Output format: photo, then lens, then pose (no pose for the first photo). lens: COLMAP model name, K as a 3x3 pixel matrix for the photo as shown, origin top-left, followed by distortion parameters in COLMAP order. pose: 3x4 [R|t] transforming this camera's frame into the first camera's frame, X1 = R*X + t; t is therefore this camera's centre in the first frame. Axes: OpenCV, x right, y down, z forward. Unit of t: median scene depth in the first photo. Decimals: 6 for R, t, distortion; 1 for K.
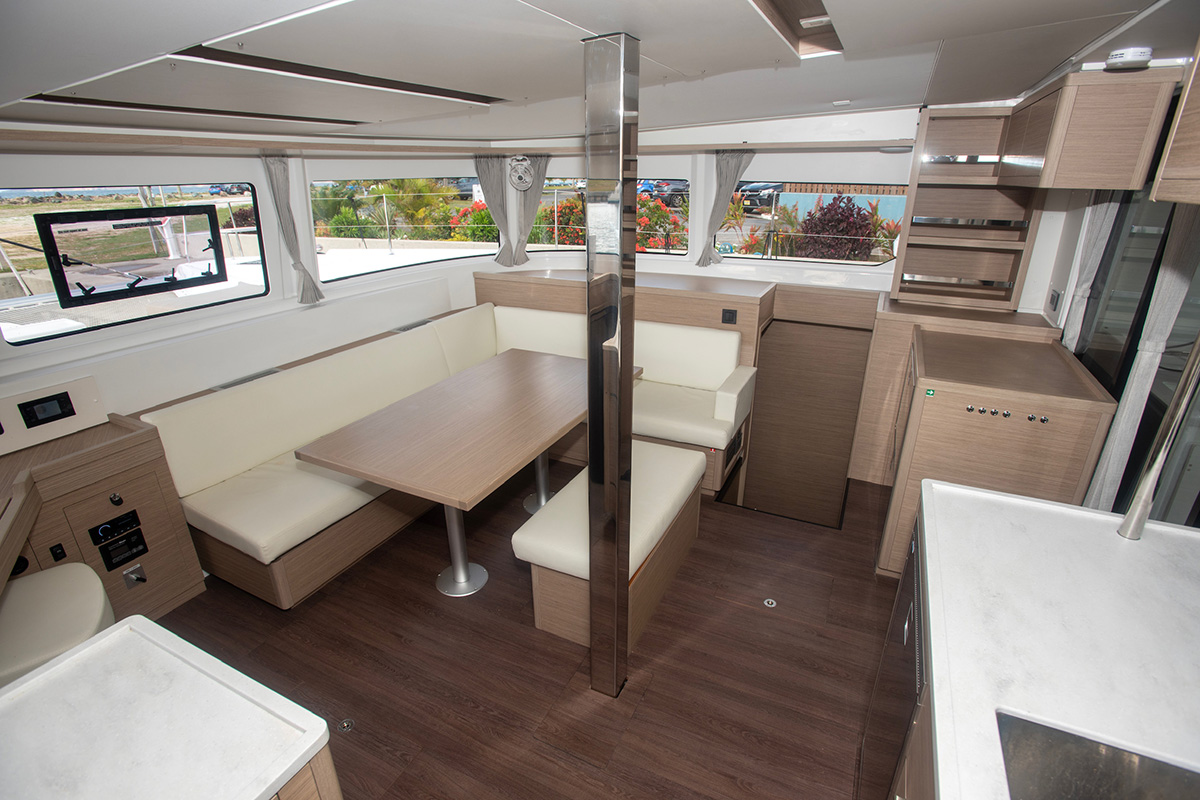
lens RADIAL K [[579.1, 0, 600.0], [0, 579.1, 400.0], [0, 0, 1]] dist [-0.059543, 0.020916]
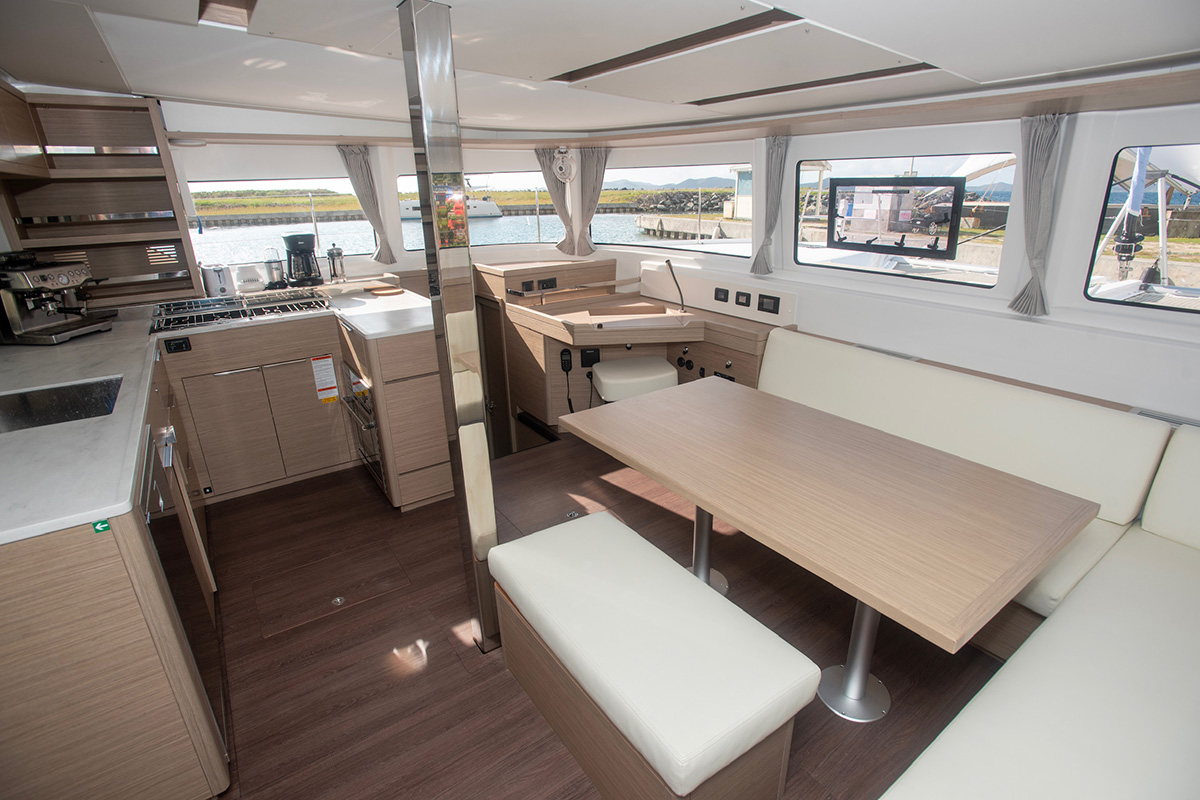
lens RADIAL K [[579.1, 0, 600.0], [0, 579.1, 400.0], [0, 0, 1]] dist [-0.059543, 0.020916]
pose [[-0.482985, 0.302707, -0.821641, 0.559168], [-0.313843, 0.816156, 0.485172, -0.355492], [0.817452, 0.492198, -0.299189, 1.114794]]
